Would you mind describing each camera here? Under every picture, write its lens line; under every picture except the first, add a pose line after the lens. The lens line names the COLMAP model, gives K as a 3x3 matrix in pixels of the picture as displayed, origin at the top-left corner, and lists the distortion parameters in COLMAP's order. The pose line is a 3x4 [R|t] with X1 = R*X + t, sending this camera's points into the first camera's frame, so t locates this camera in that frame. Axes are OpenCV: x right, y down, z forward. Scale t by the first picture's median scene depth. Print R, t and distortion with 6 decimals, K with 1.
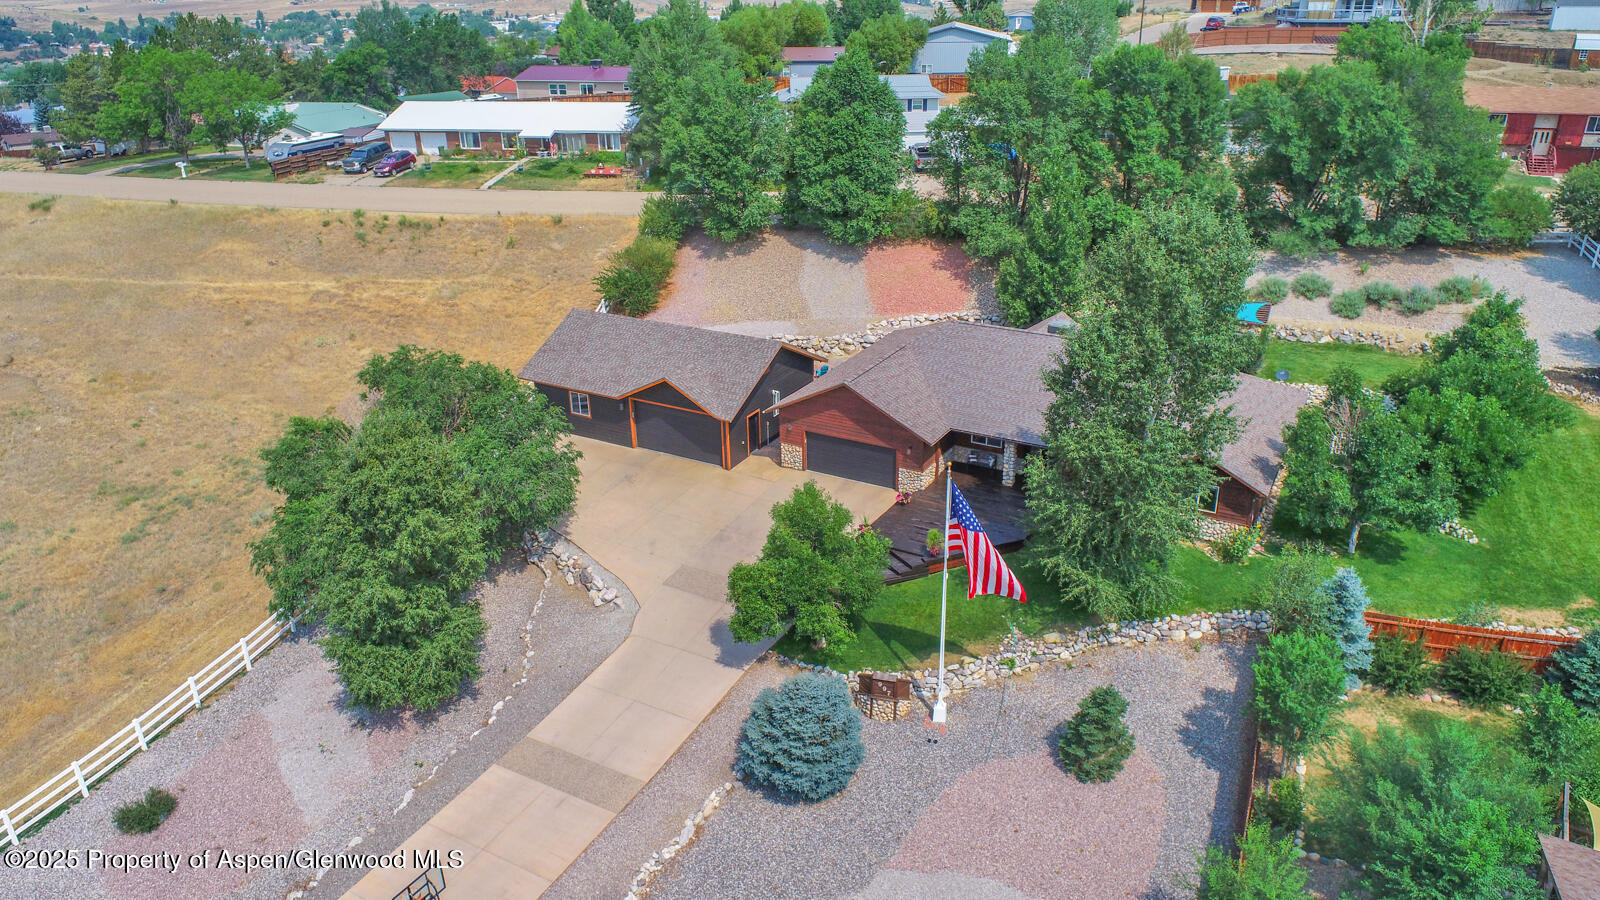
lens RADIAL K [[1071.3, 0, 799.1], [0, 1071.3, 452.9], [0, 0, 1]] dist [-0.009064, 0.008385]
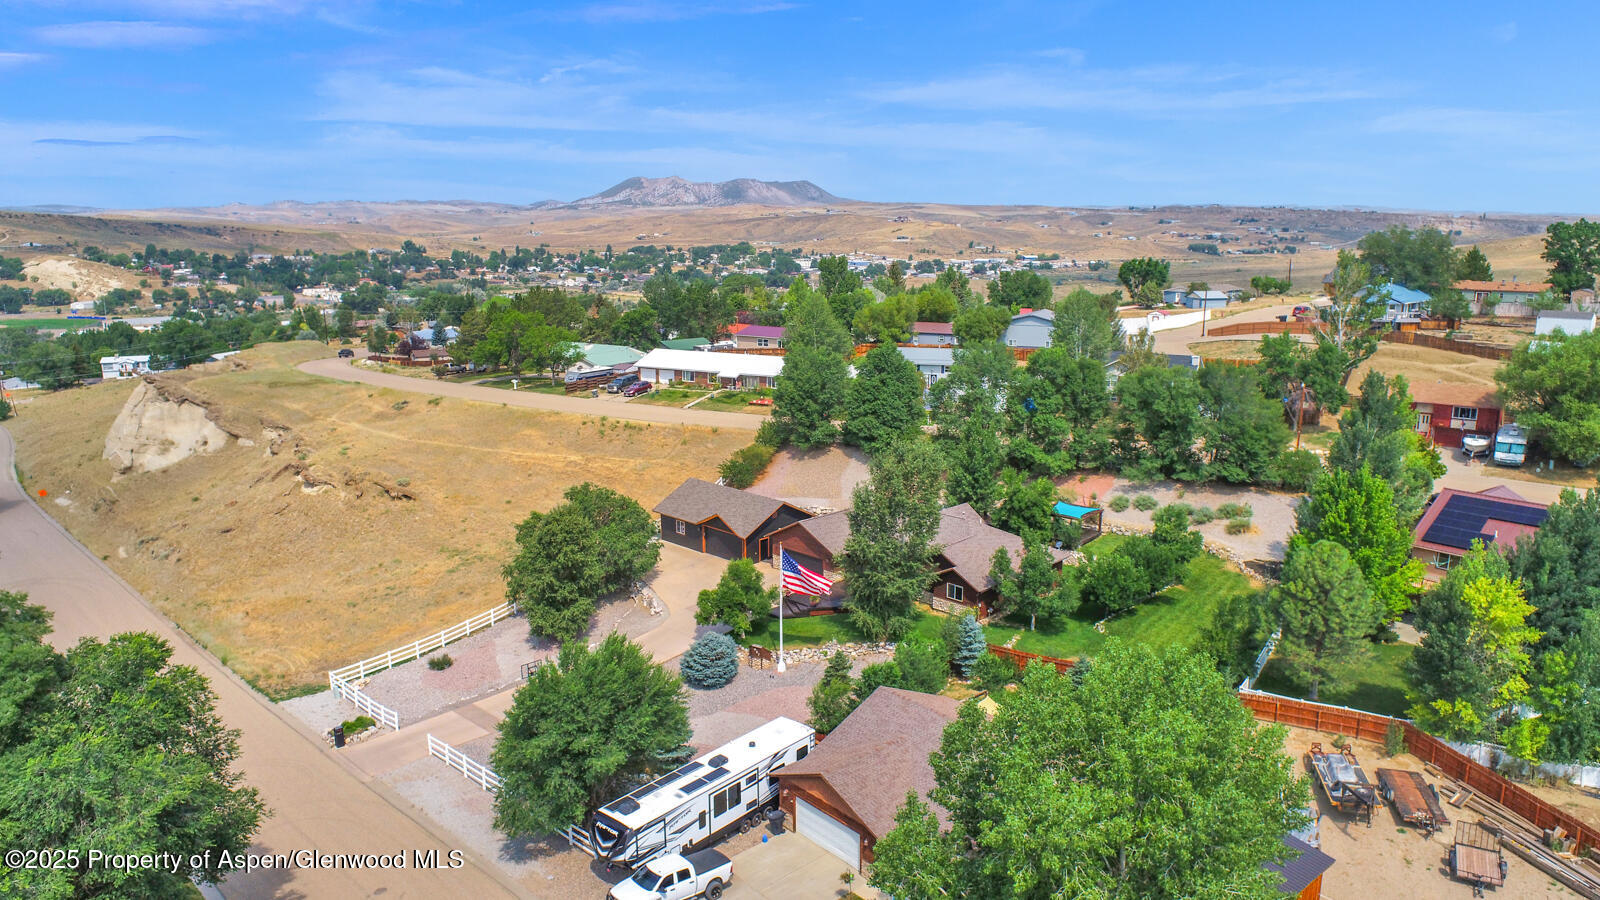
lens RADIAL K [[1071.3, 0, 800.8], [0, 1071.3, 449.0], [0, 0, 1]] dist [-0.009064, 0.008385]
pose [[0.964803, 0.071101, -0.253178, 0.333376], [-0.121791, 0.974091, -0.190560, 0.110167], [0.233069, 0.214688, 0.948466, -0.535165]]
